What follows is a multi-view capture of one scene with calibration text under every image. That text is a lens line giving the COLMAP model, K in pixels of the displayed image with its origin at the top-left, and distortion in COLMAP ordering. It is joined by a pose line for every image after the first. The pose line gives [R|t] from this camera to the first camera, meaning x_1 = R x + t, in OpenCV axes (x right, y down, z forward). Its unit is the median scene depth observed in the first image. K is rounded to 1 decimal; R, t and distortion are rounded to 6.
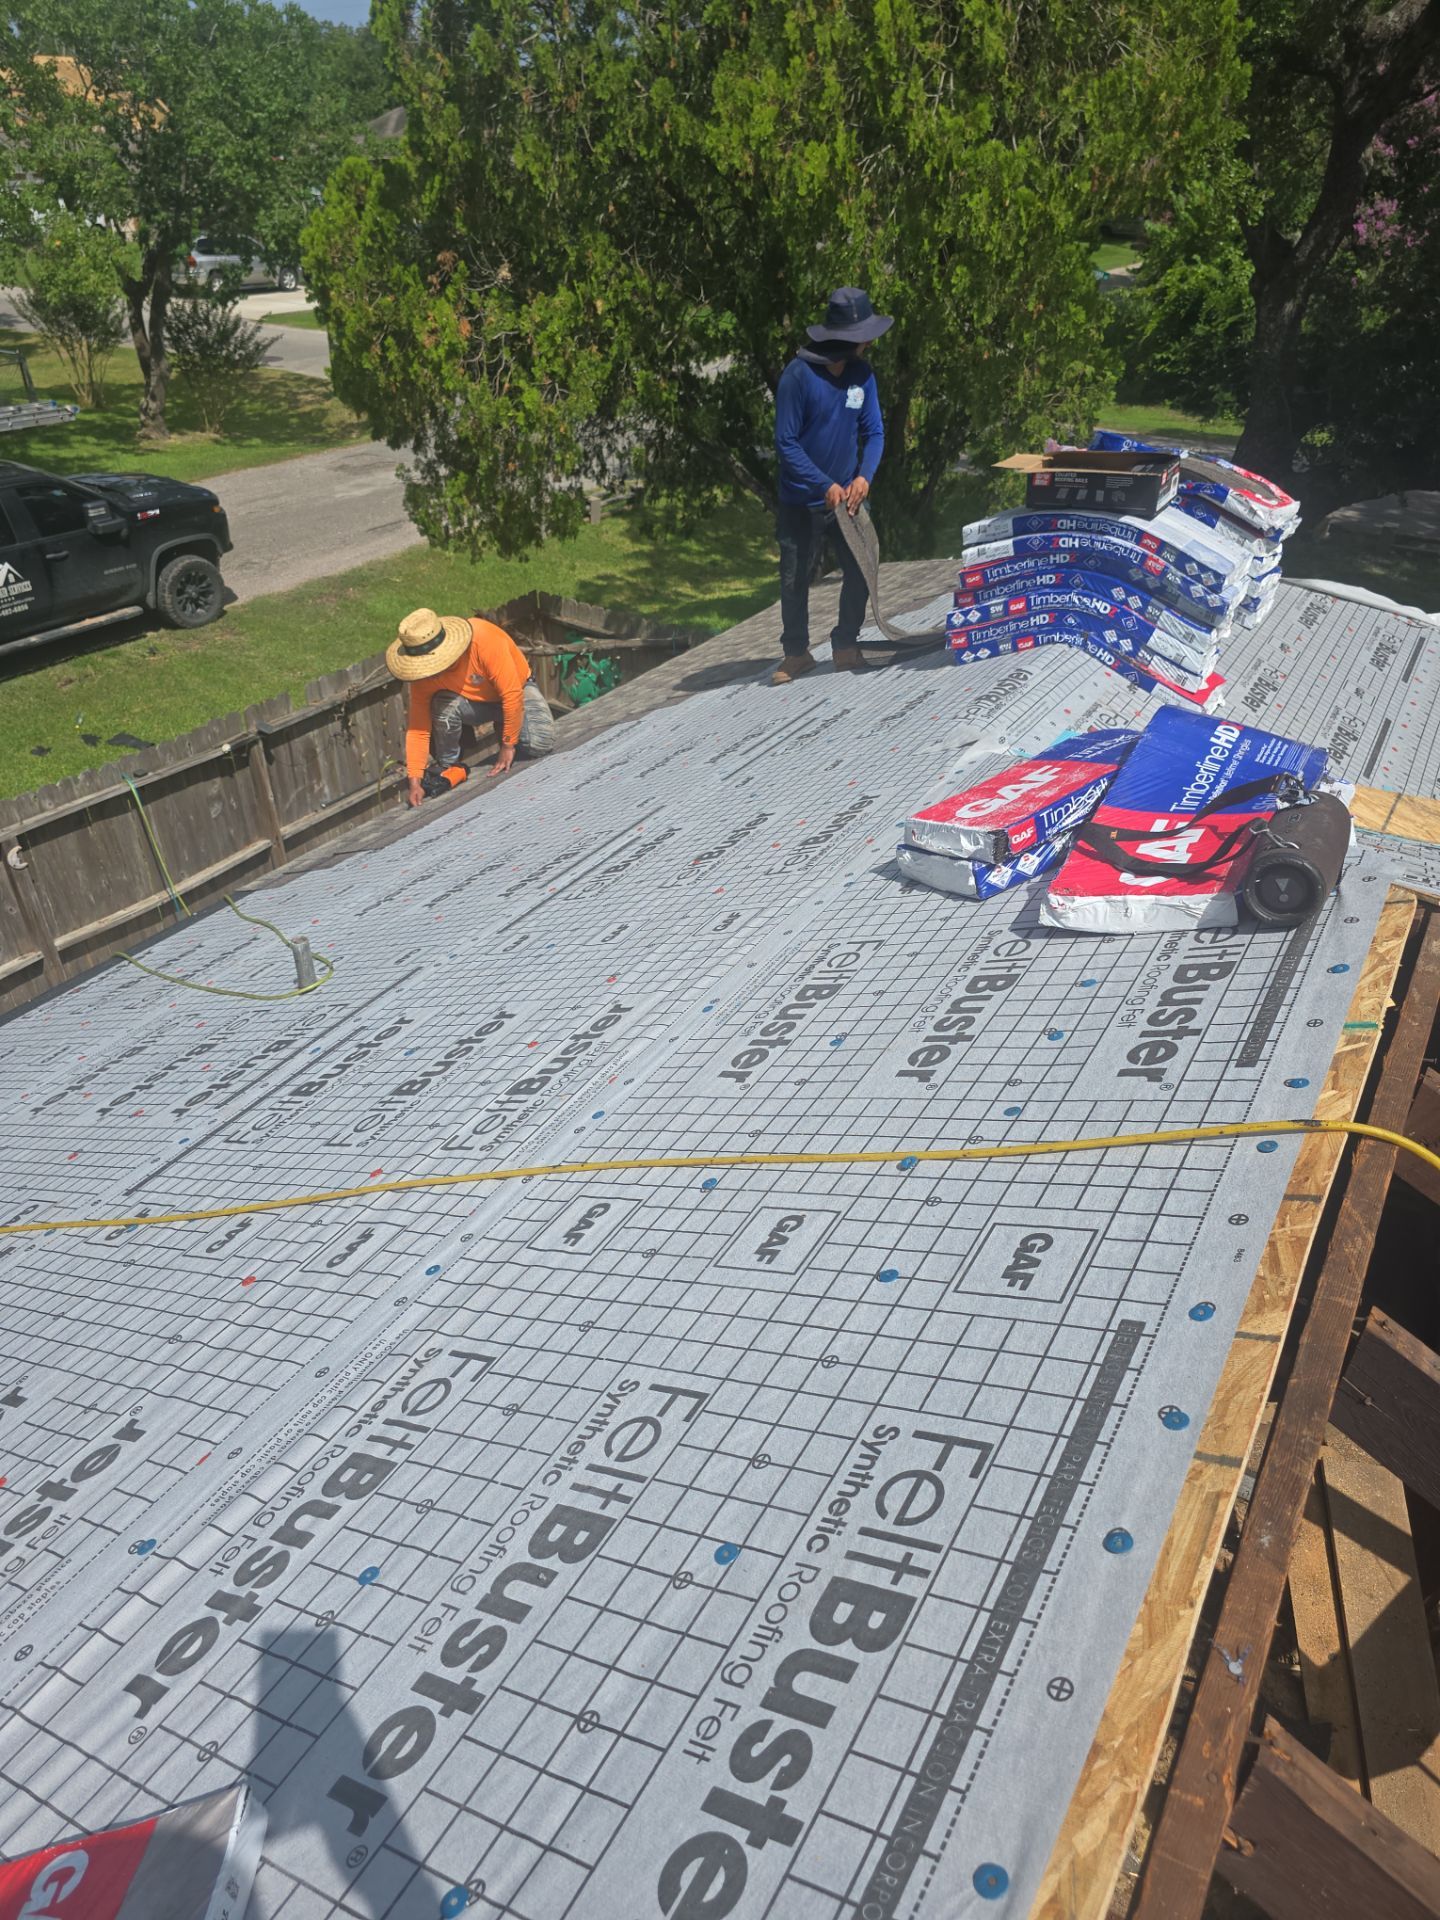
lens RADIAL K [[1289.3, 0, 717.5], [0, 1289.3, 961.0], [0, 0, 1]] dist [0.051756, -0.049607]
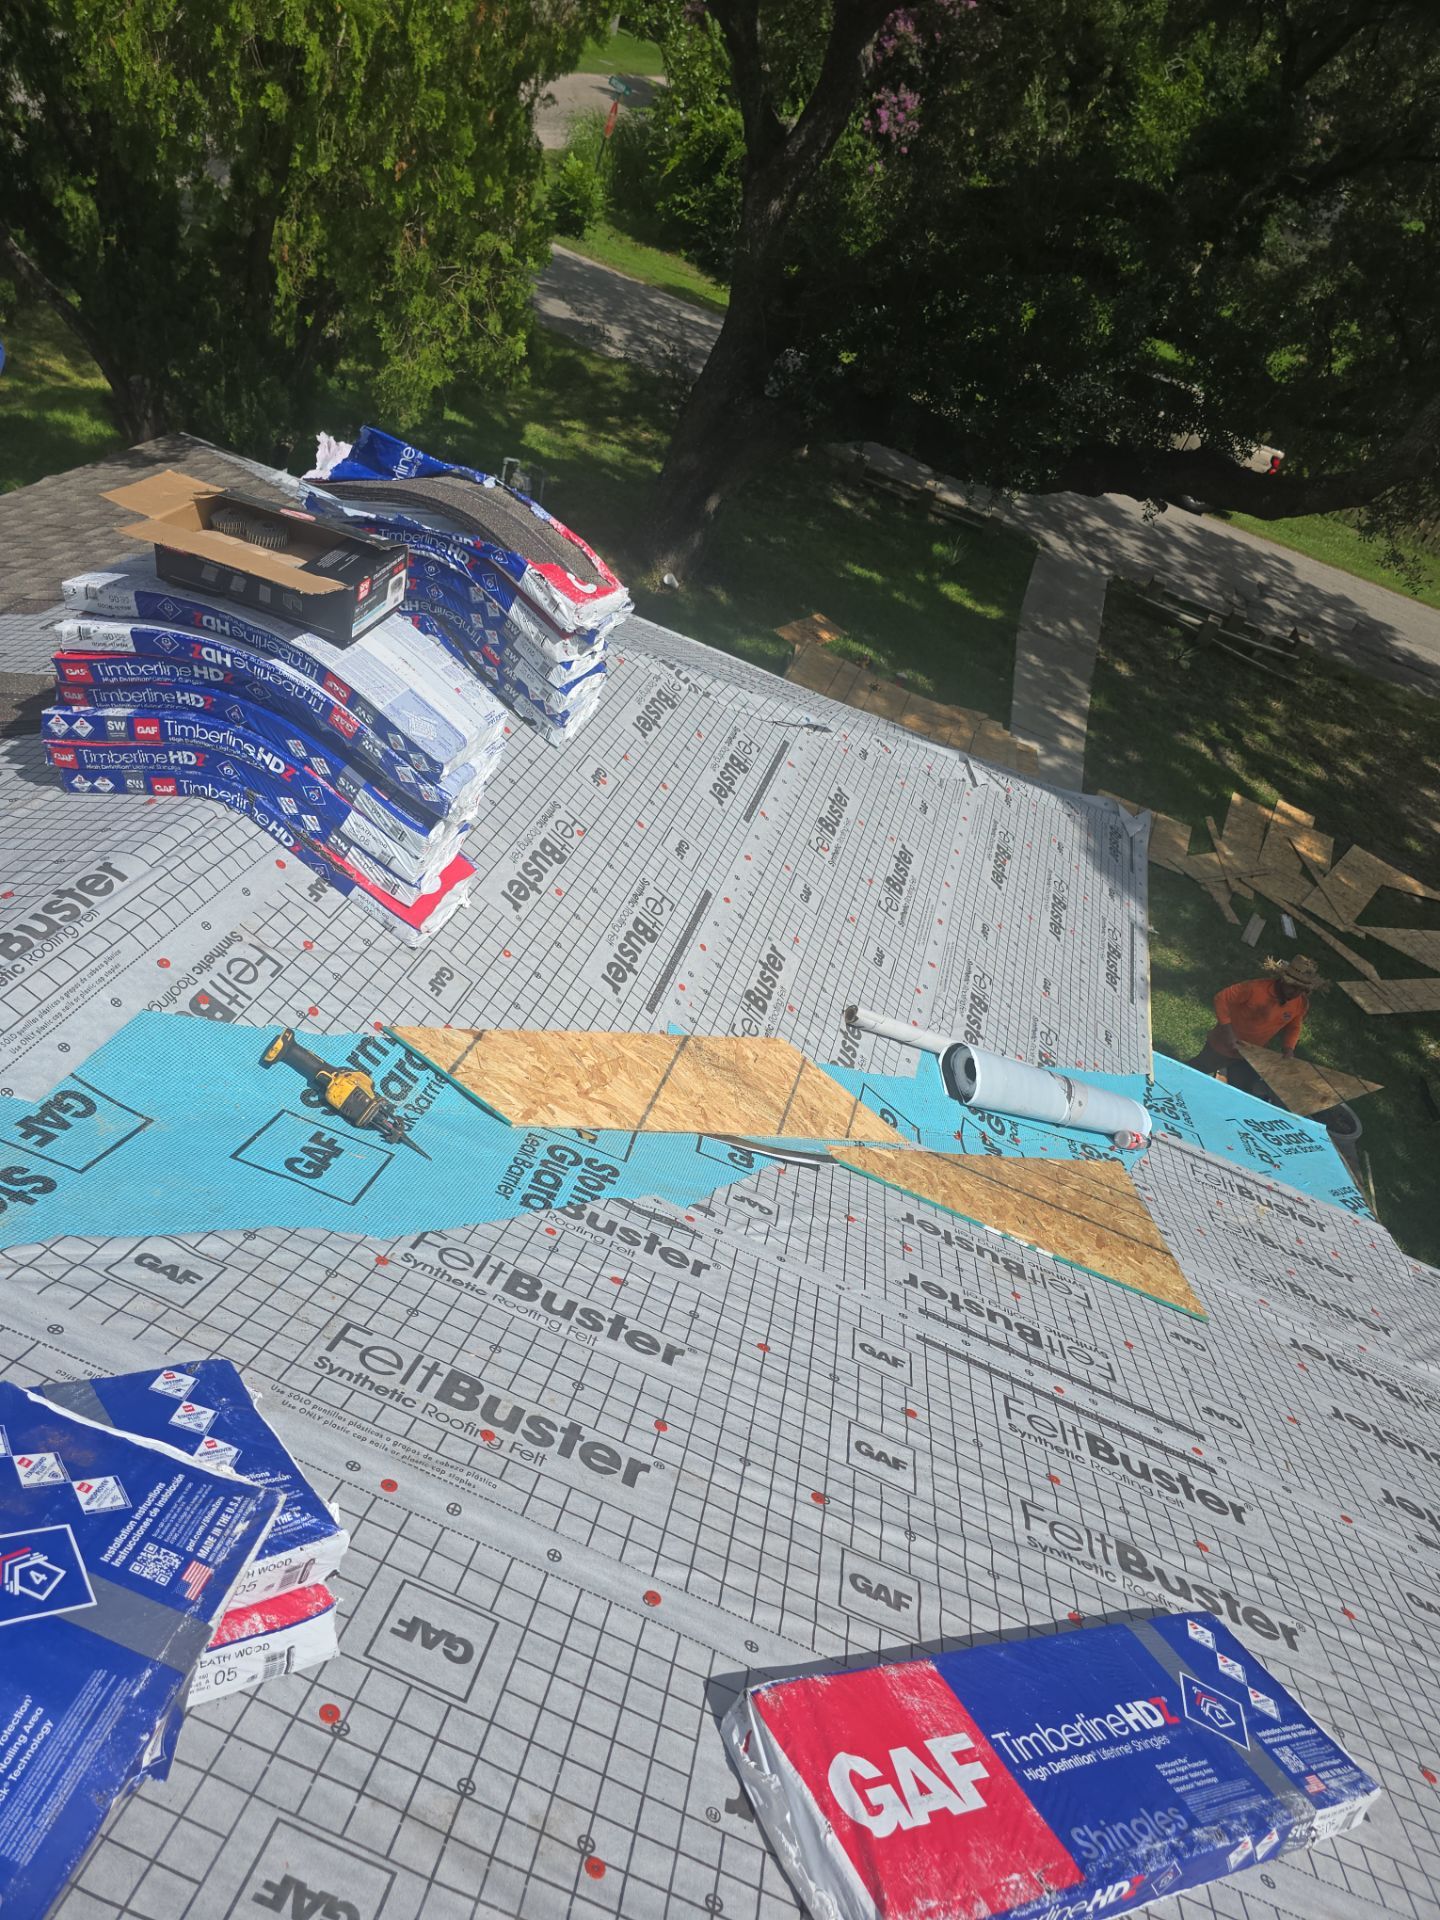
lens RADIAL K [[1289.3, 0, 717.5], [0, 1289.3, 961.0], [0, 0, 1]] dist [0.051756, -0.049607]
pose [[0.926394, 0.046557, 0.373667, 0.257980], [-0.099225, 0.987438, 0.122968, -0.269288], [-0.363247, -0.150994, 0.919376, 0.308924]]
